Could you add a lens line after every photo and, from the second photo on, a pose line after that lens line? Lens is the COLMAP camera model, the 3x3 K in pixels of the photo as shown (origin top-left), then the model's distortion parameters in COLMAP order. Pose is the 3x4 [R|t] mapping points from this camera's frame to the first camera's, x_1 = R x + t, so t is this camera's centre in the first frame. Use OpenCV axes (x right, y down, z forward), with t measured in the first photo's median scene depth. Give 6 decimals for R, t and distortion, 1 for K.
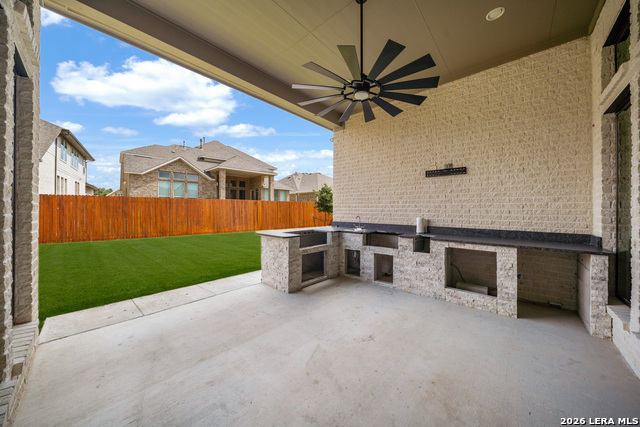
lens RADIAL K [[221.5, 0, 321.4], [0, 221.5, 209.5], [0, 0, 1]] dist [0.000646, 0.000011]
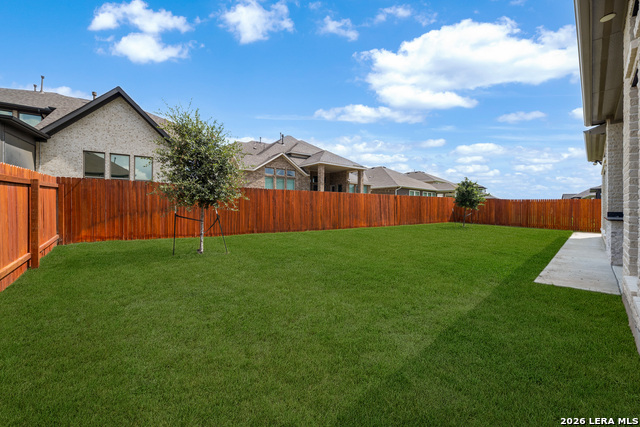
lens RADIAL K [[240.4, 0, 327.8], [0, 240.4, 209.2], [0, 0, 1]] dist [0.000115, 0.000255]
pose [[0.995631, -0.000934, -0.093374, -1.529958], [0.001637, 0.999971, 0.007449, 0.043077], [0.093364, -0.007569, 0.995603, -0.324848]]
